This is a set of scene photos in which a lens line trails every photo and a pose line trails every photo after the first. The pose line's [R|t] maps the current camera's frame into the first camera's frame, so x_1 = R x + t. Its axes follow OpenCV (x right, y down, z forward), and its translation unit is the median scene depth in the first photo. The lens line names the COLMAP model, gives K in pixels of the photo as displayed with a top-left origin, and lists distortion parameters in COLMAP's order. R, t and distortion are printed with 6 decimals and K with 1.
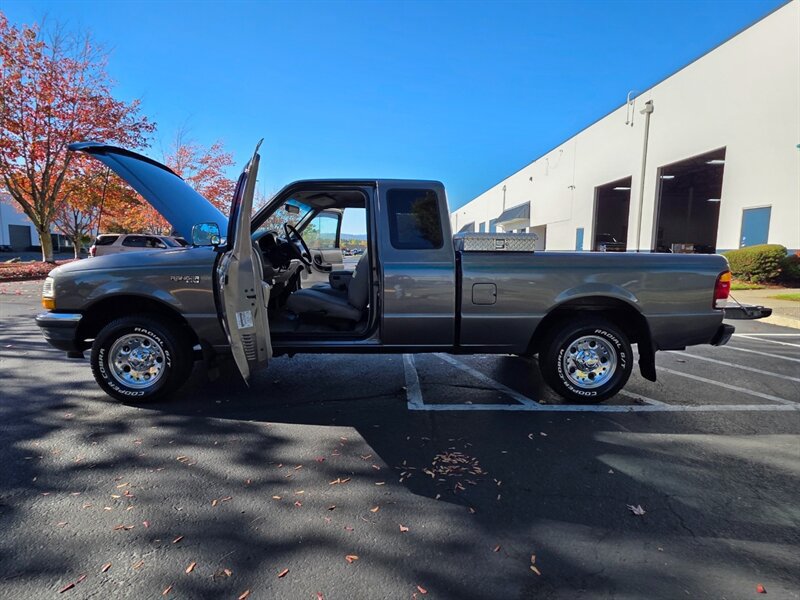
lens RADIAL K [[1155.3, 0, 400.0], [0, 1155.3, 300.0], [0, 0, 1]] dist [0.101715, 0.008517]
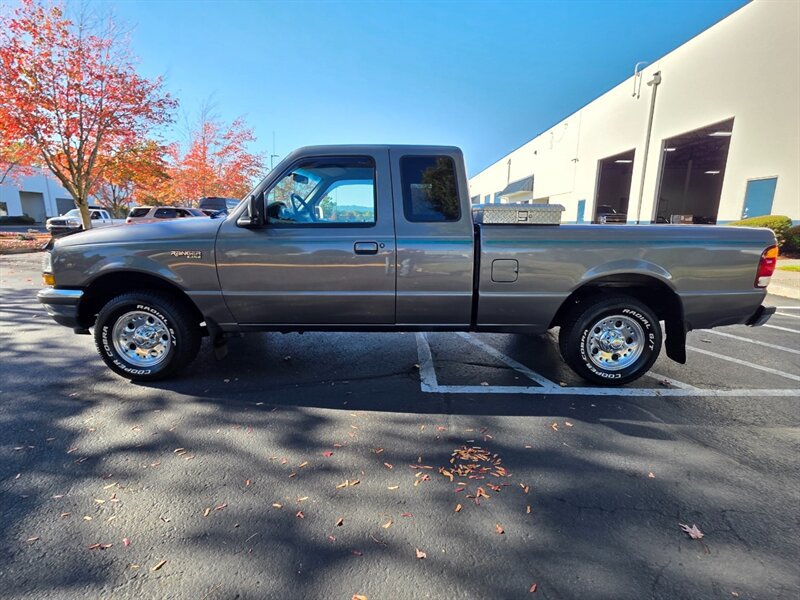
lens RADIAL K [[397.4, 0, 394.5], [0, 397.4, 285.3], [0, 0, 1]] dist [0.011037, 0.000274]
pose [[0.999959, 0.000299, -0.009068, -0.011718], [0.000897, 0.991299, 0.131630, -0.033542], [0.009029, -0.131632, 0.991257, 0.638367]]
